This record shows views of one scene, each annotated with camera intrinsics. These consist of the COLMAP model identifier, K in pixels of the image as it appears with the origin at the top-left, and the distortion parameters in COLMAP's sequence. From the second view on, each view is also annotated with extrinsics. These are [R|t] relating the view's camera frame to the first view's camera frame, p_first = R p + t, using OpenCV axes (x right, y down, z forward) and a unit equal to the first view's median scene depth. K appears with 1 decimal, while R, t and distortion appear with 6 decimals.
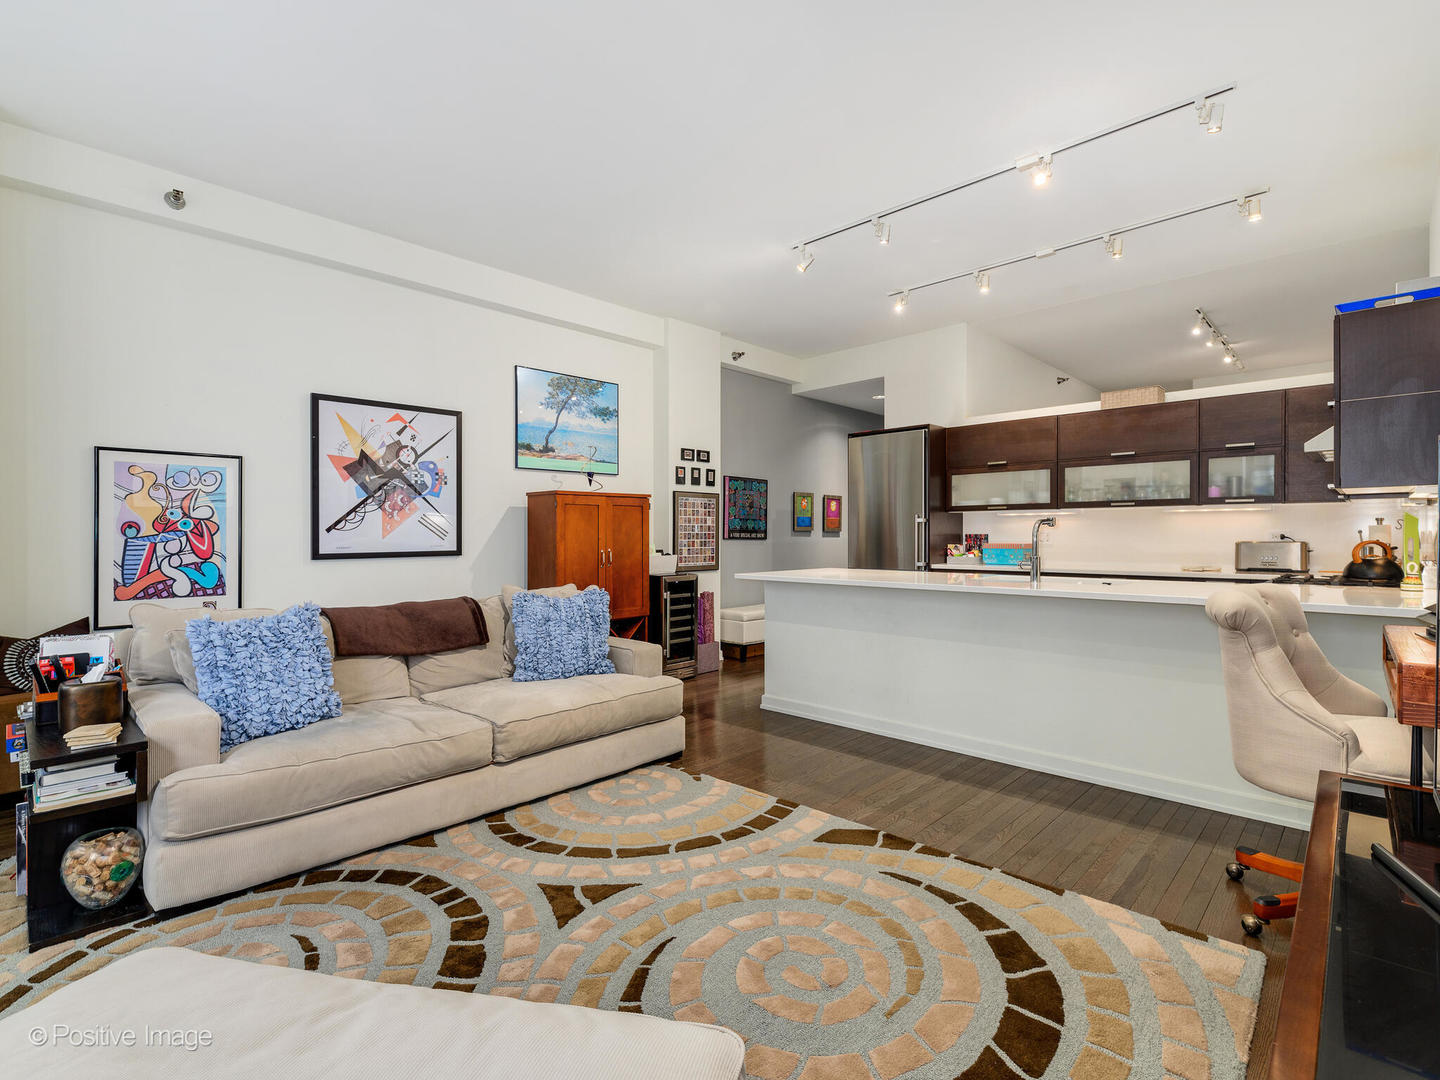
lens RADIAL K [[670.9, 0, 671.2], [0, 670.9, 523.9], [0, 0, 1]] dist [-0.005924, -0.000450]
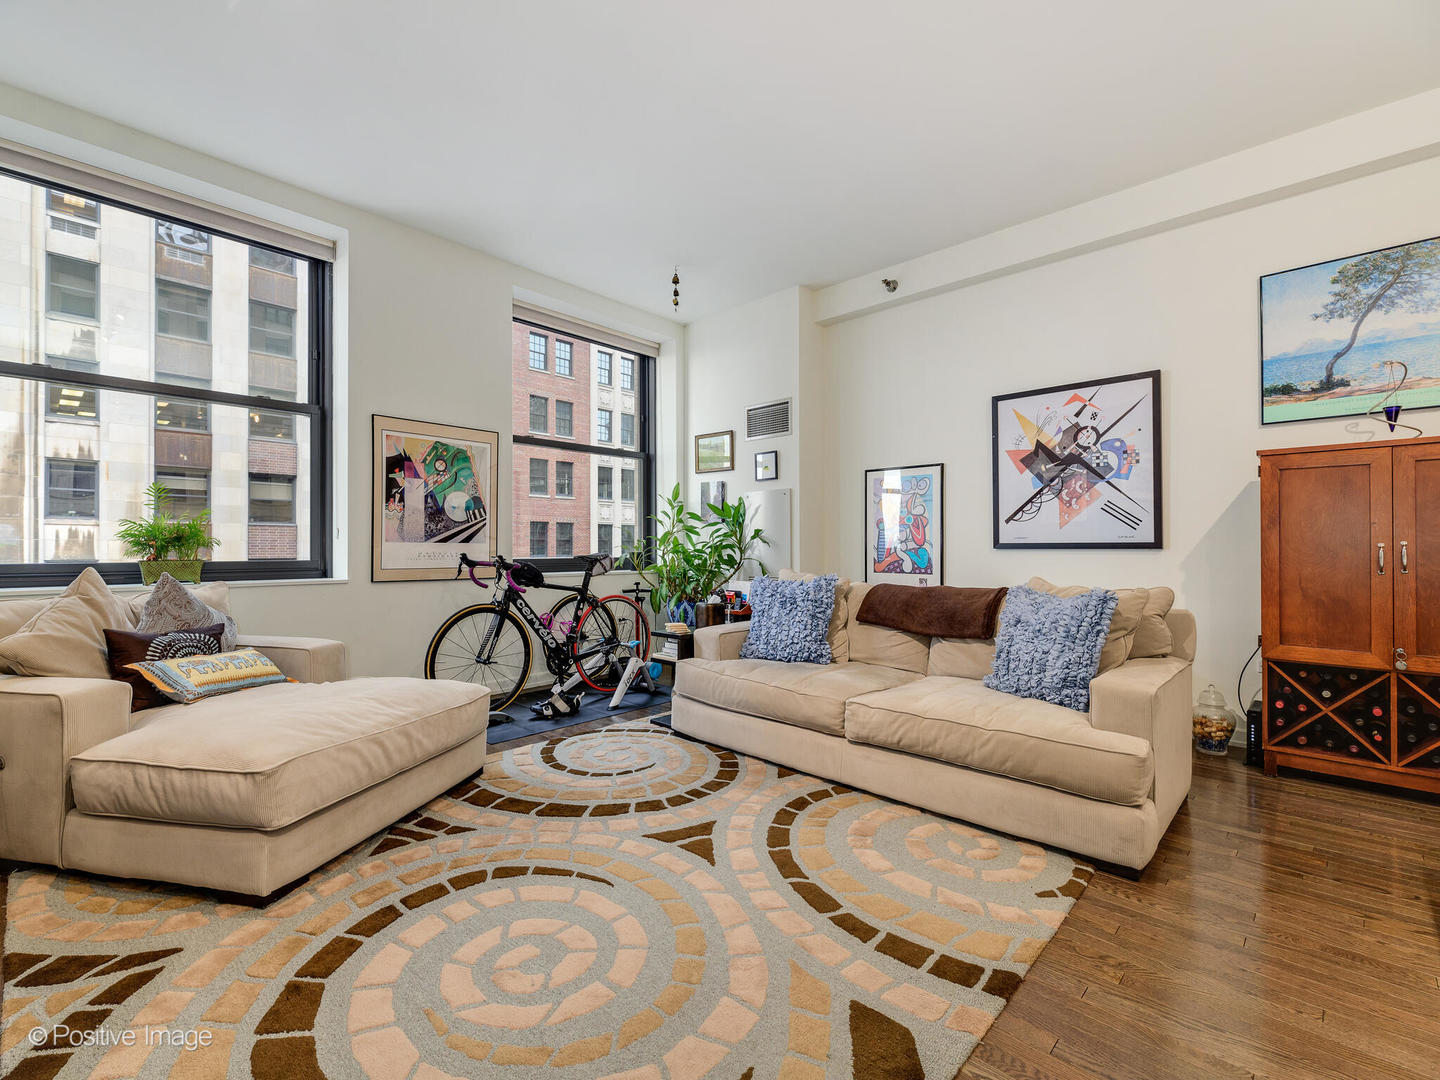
lens RADIAL K [[646.9, 0, 772.0], [0, 646.9, 536.2], [0, 0, 1]] dist [-0.002008, 0.000409]
pose [[0.079346, -0.011338, -0.996783, 0.479696], [0.014062, 0.999849, -0.010254, 0.038093], [0.996748, -0.013203, 0.079494, 0.541056]]
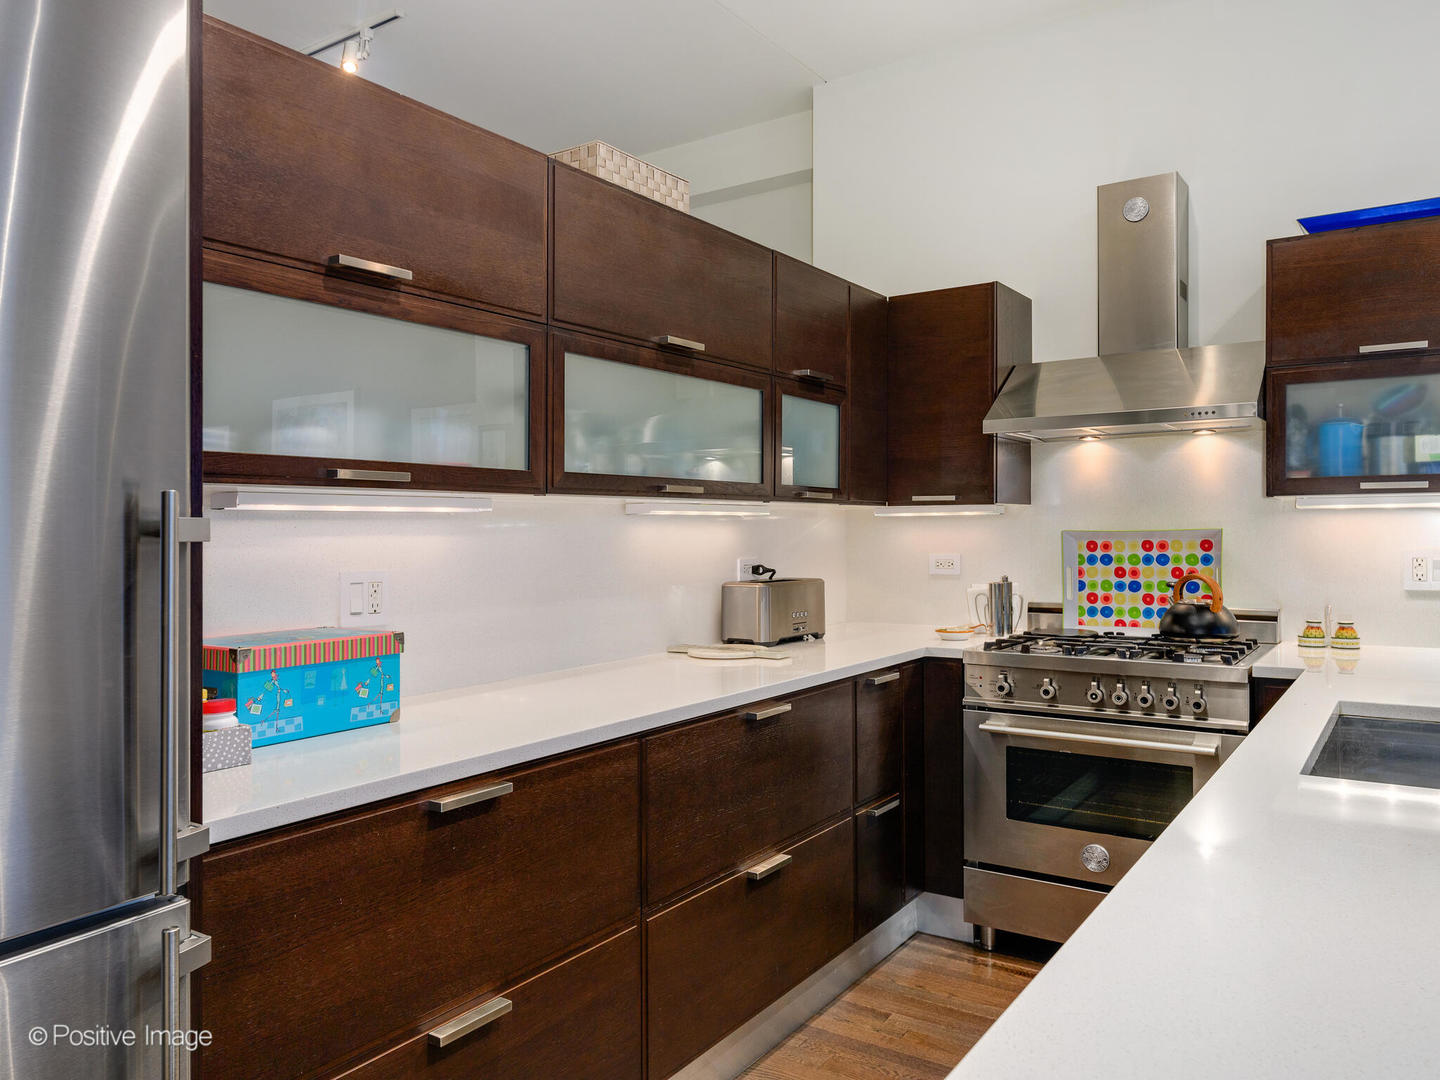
lens RADIAL K [[995.6, 0, 763.3], [0, 995.6, 513.5], [0, 0, 1]] dist [0.000848, -0.008236]
pose [[-0.228156, 0.022490, 0.973365, 0.198081], [0.000248, 0.999734, -0.023041, -0.006675], [-0.973625, -0.005016, -0.228101, 1.283754]]
